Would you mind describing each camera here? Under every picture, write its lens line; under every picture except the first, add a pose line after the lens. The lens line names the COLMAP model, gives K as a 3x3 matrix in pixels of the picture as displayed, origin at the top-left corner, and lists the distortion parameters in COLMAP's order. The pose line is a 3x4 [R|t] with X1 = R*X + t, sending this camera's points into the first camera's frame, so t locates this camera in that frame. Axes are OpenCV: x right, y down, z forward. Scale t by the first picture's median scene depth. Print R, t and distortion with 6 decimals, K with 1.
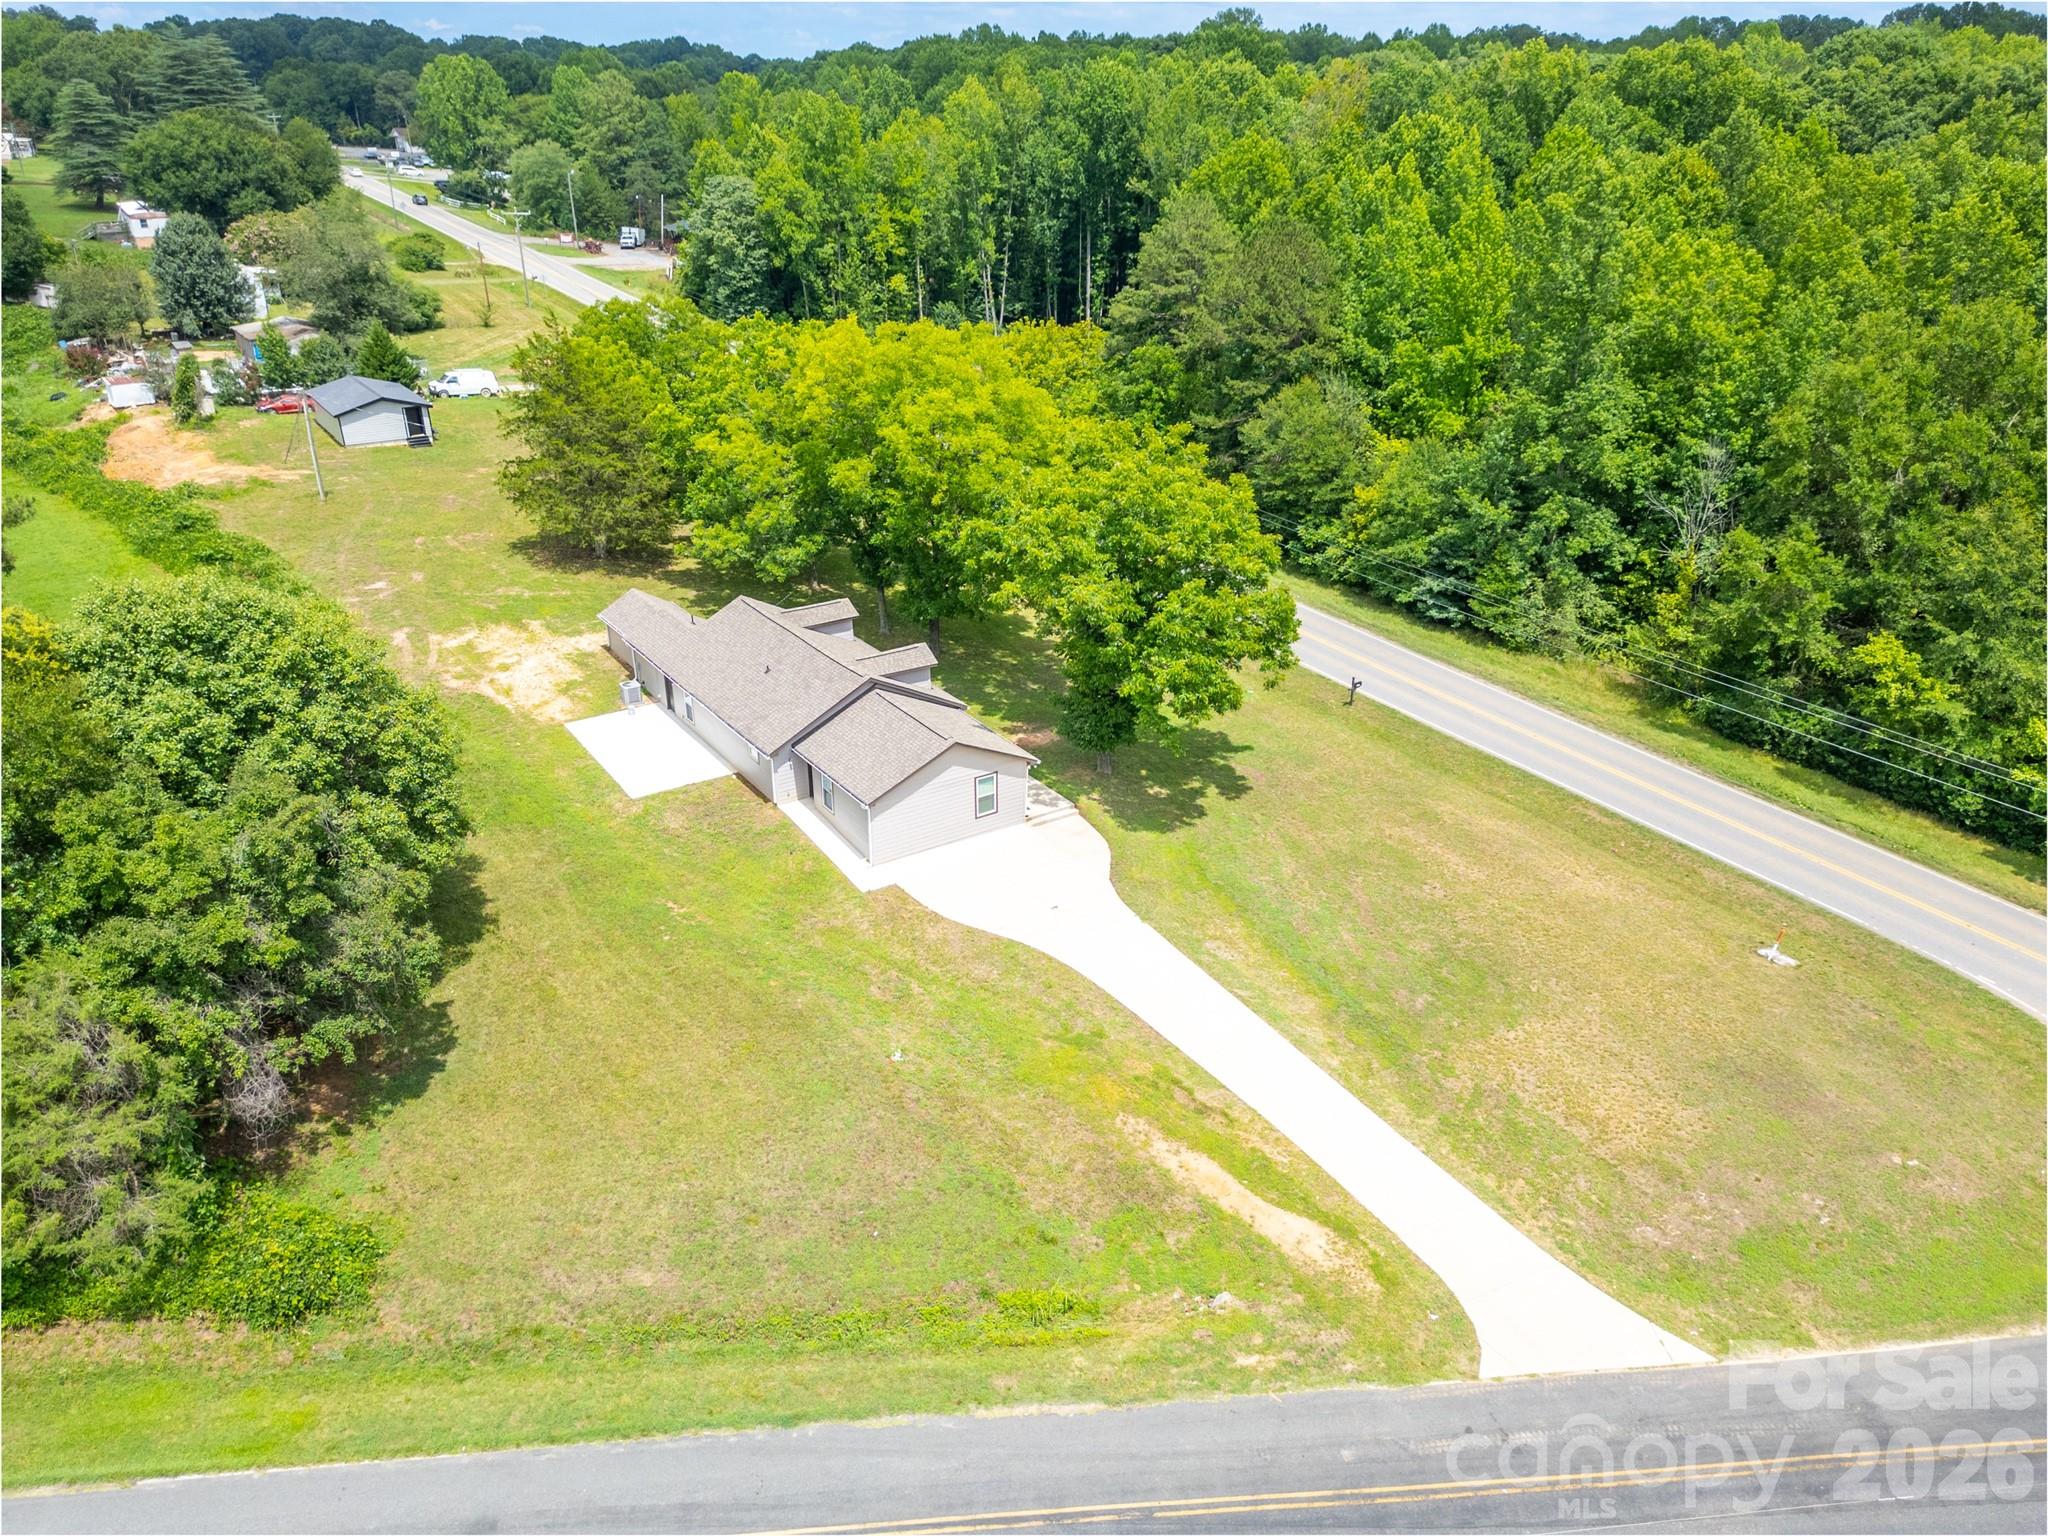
lens RADIAL K [[1445.0, 0, 1032.6], [0, 1445.0, 764.1], [0, 0, 1]] dist [0.067957, -0.062122]
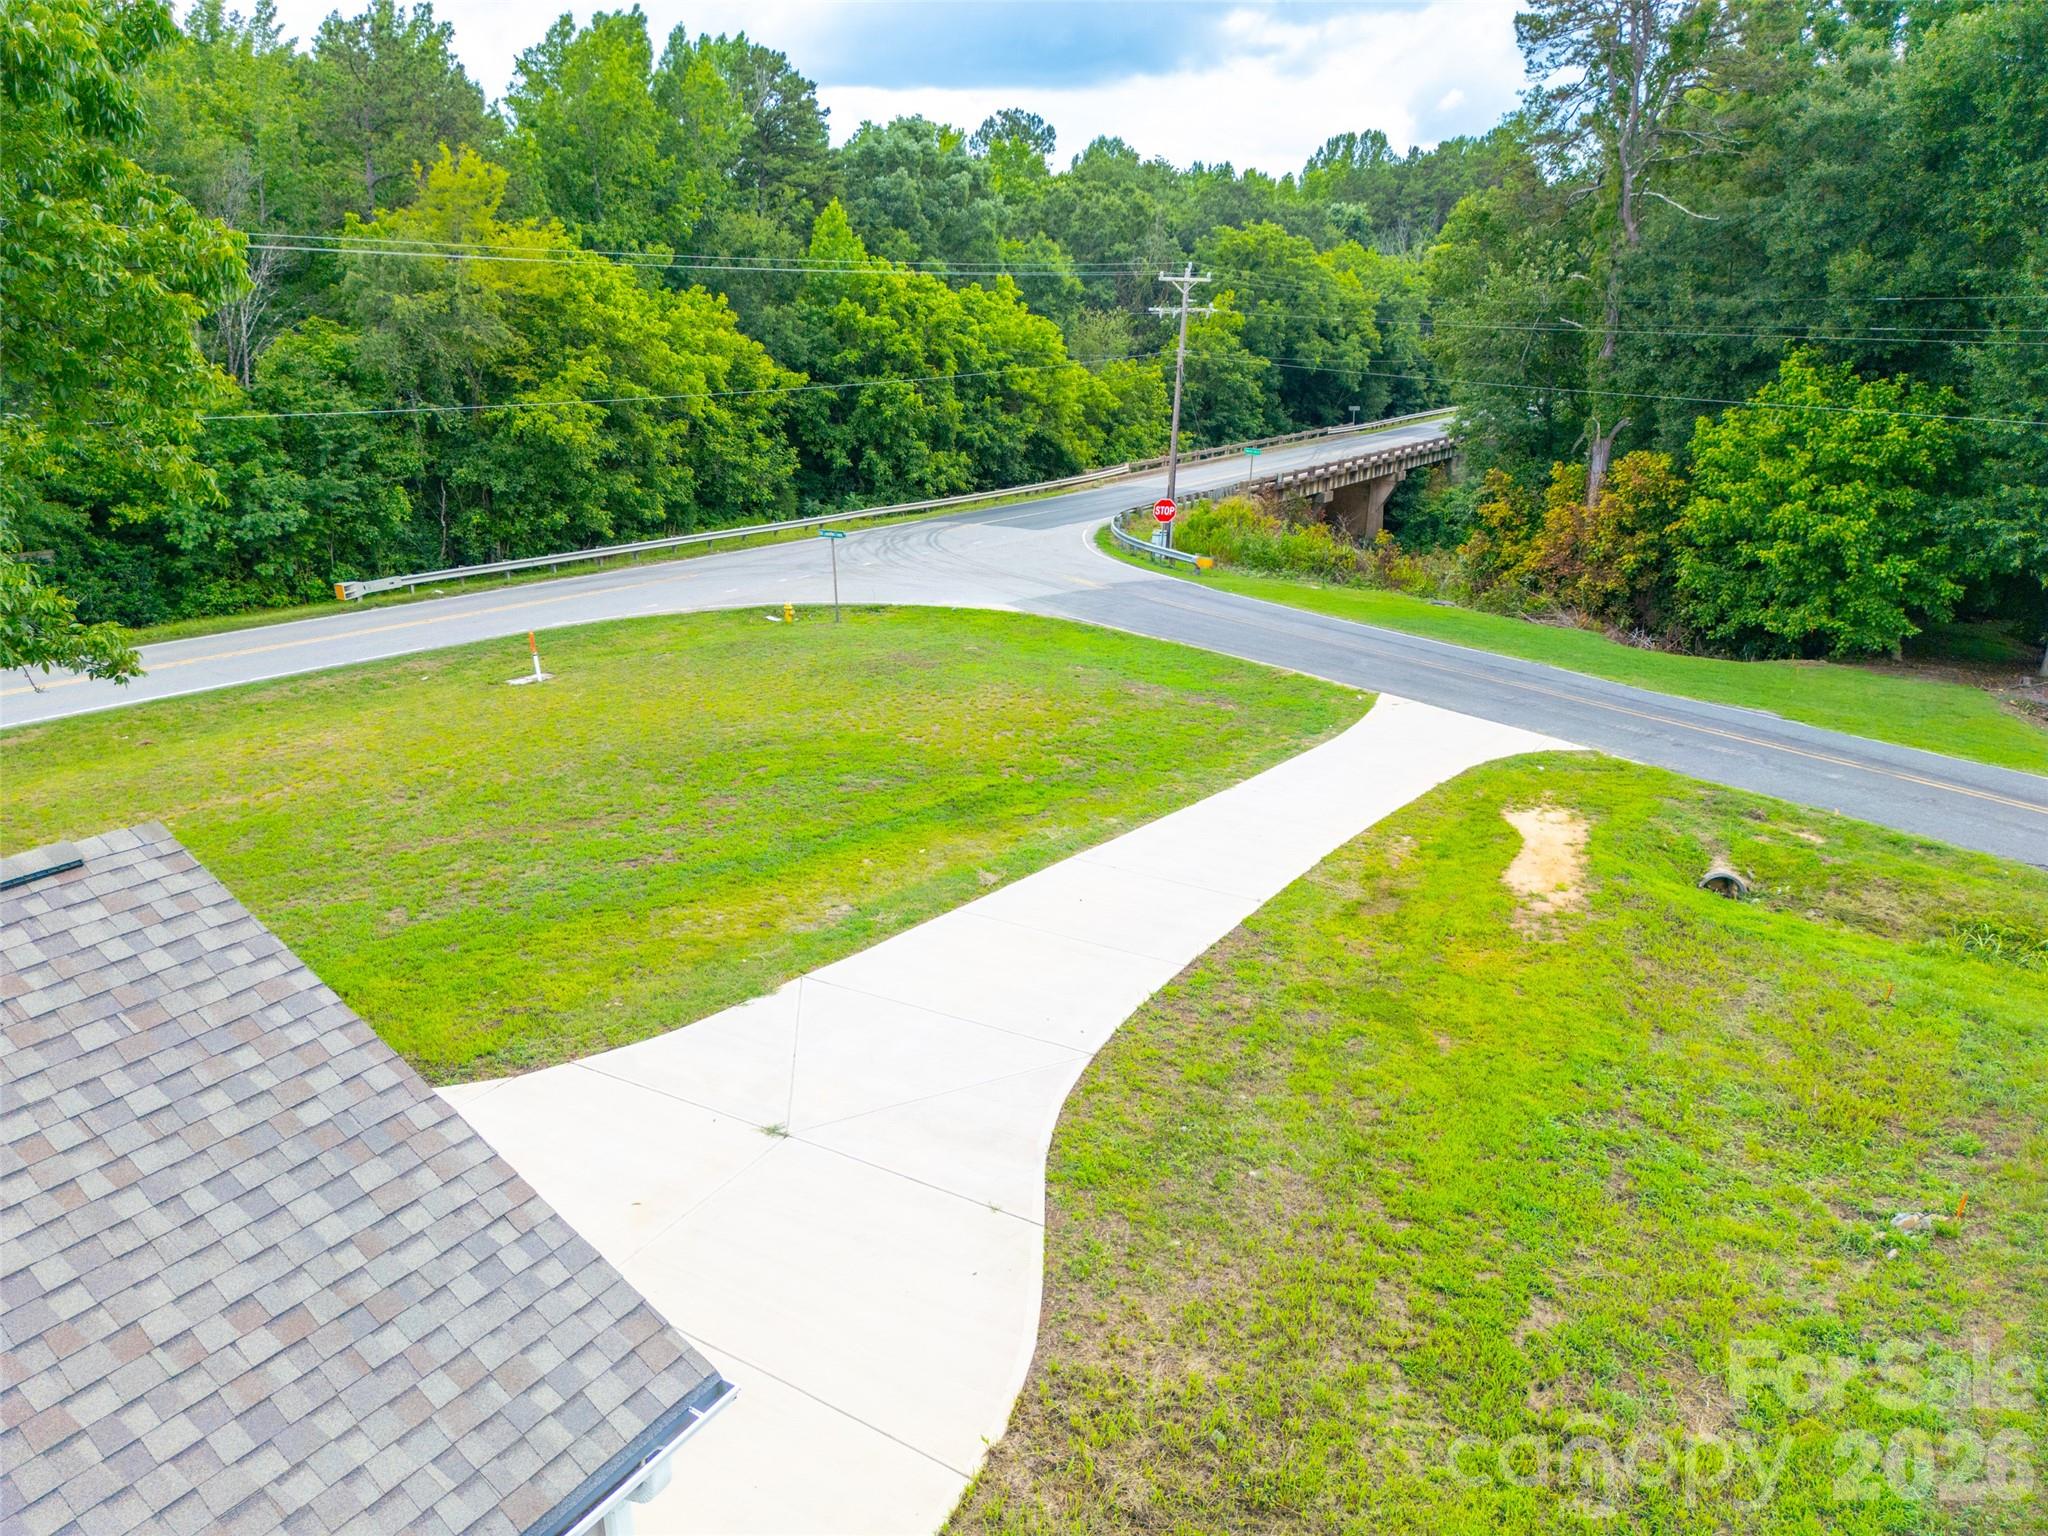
lens RADIAL K [[1445.0, 0, 1032.6], [0, 1445.0, 764.1], [0, 0, 1]] dist [0.067957, -0.062122]
pose [[-0.401671, -0.283115, 0.870923, -0.164785], [0.376086, 0.816122, 0.438752, -0.039473], [-0.834997, 0.503776, -0.221337, 0.772048]]
